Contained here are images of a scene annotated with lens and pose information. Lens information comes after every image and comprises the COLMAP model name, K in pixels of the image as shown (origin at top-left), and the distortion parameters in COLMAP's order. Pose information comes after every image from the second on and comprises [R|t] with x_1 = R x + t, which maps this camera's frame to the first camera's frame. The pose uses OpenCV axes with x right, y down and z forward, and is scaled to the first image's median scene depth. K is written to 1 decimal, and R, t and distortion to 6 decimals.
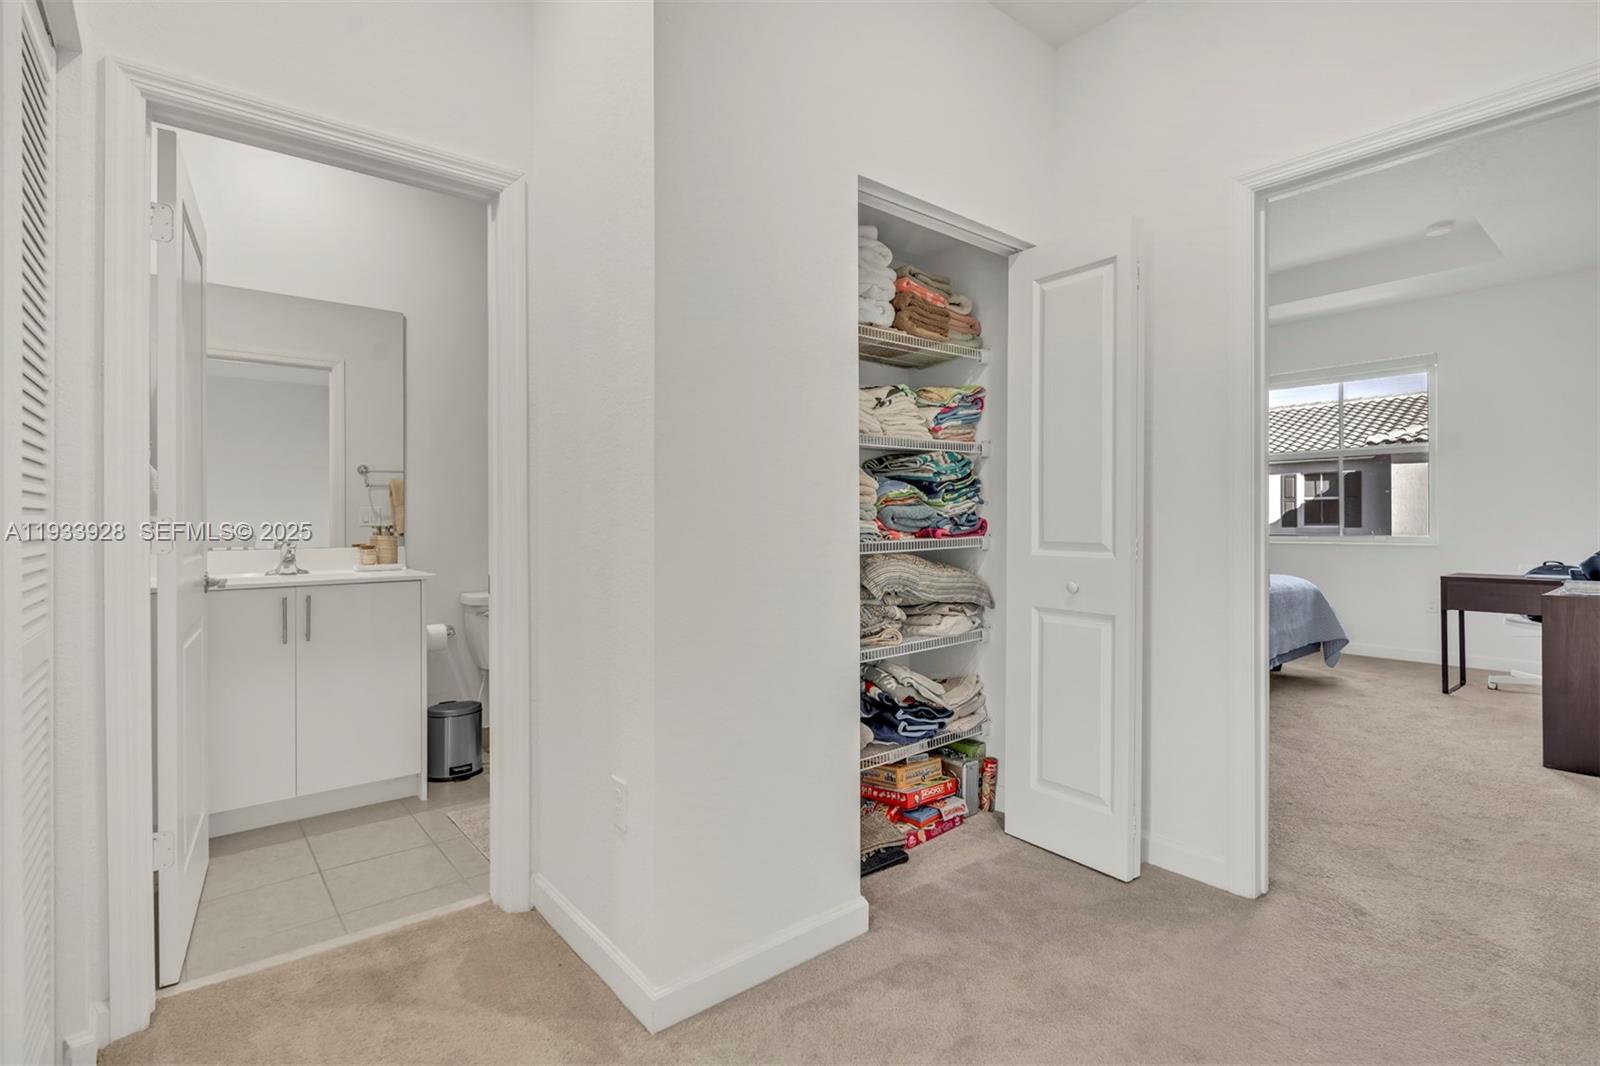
lens RADIAL K [[731.2, 0, 801.9], [0, 731.2, 521.0], [0, 0, 1]] dist [-0.003590, -0.000097]
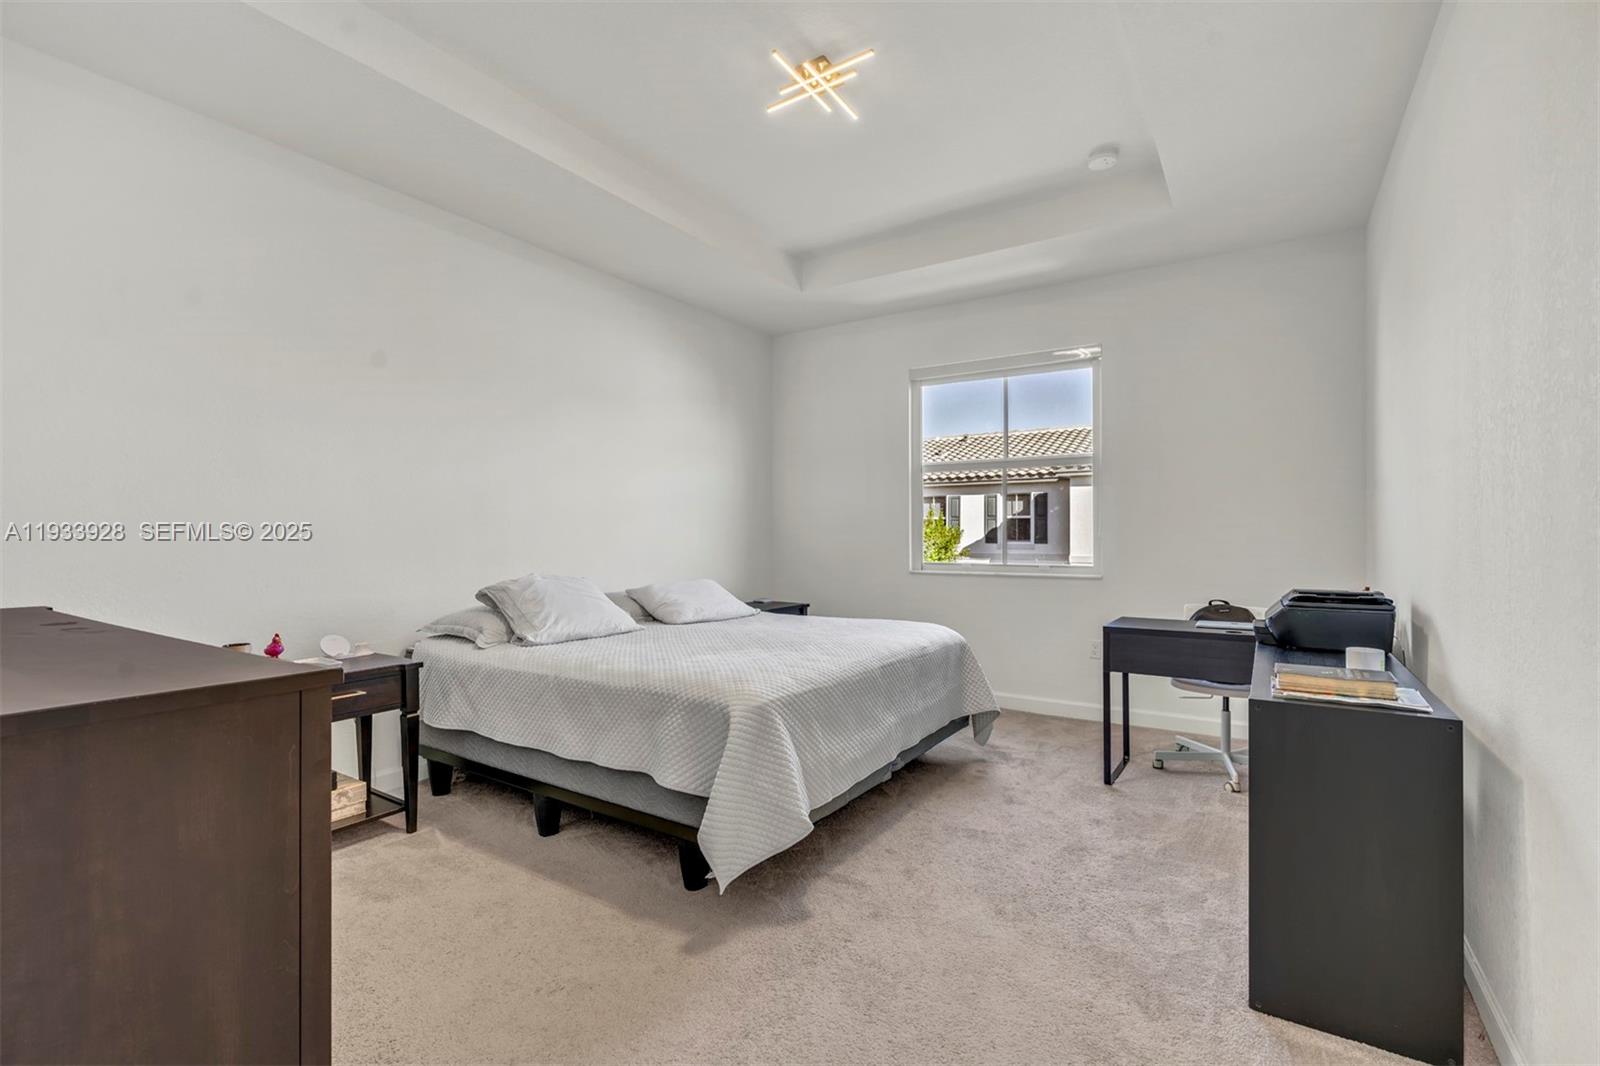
lens RADIAL K [[727.7, 0, 794.0], [0, 727.7, 534.8], [0, 0, 1]] dist [-0.002657, 0.000714]
pose [[0.951606, 0.003274, 0.307302, 0.293938], [-0.003193, 0.999995, -0.000768, -0.013274], [-0.307303, -0.000250, 0.951612, 0.329900]]
